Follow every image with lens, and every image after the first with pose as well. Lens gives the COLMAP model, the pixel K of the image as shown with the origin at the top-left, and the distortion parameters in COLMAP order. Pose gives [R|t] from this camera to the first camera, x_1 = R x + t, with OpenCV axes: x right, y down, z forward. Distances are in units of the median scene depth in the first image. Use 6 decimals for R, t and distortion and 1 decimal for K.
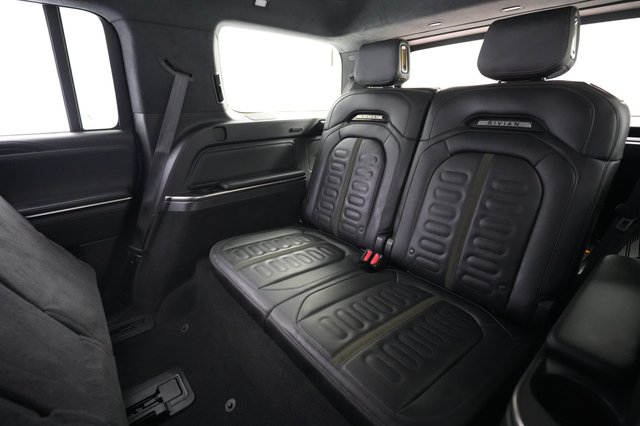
lens RADIAL K [[335.9, 0, 320.0], [0, 335.9, 213.0], [0, 0, 1]] dist [0.000214, 0.000038]
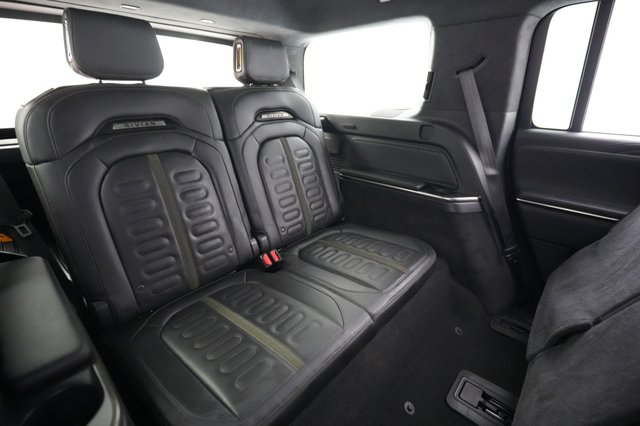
lens RADIAL K [[308.8, 0, 319.9], [0, 308.8, 221.5], [0, 0, 1]] dist [-0.001384, -0.000228]
pose [[-0.198302, -0.361442, 0.911063, -0.653163], [0.328696, 0.851172, 0.409226, -0.278806], [-0.923383, 0.380613, -0.049984, 0.832016]]
